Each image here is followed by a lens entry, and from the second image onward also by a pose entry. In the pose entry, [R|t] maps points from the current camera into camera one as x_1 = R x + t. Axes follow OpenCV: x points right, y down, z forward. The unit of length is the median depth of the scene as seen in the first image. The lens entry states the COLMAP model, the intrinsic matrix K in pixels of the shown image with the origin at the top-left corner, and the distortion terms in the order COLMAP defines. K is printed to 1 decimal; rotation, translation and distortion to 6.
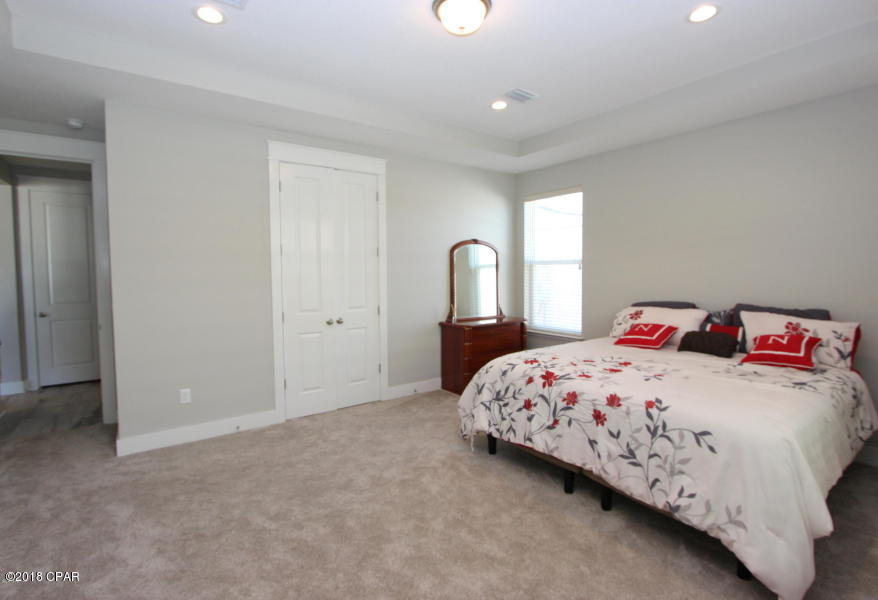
lens RADIAL K [[411.7, 0, 446.5], [0, 411.7, 286.1], [0, 0, 1]] dist [0.002705, 0.000689]
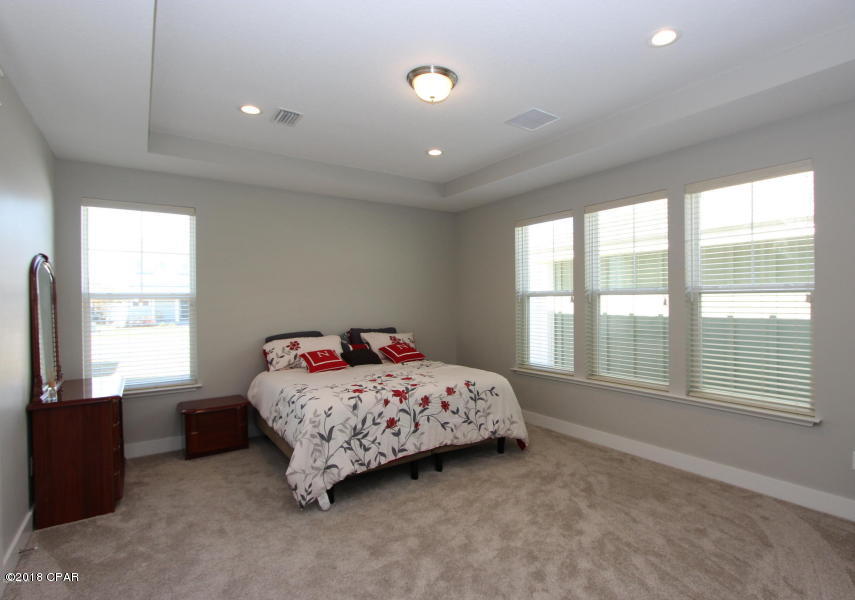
lens RADIAL K [[447.9, 0, 427.5], [0, 447.9, 300.0], [0, 0, 1]] dist [-0.003792, -0.000336]
pose [[0.035539, 0.012891, 0.999285, -1.022578], [0.044383, 0.998910, -0.014464, -0.028138], [-0.998382, 0.044866, 0.034928, 0.832418]]
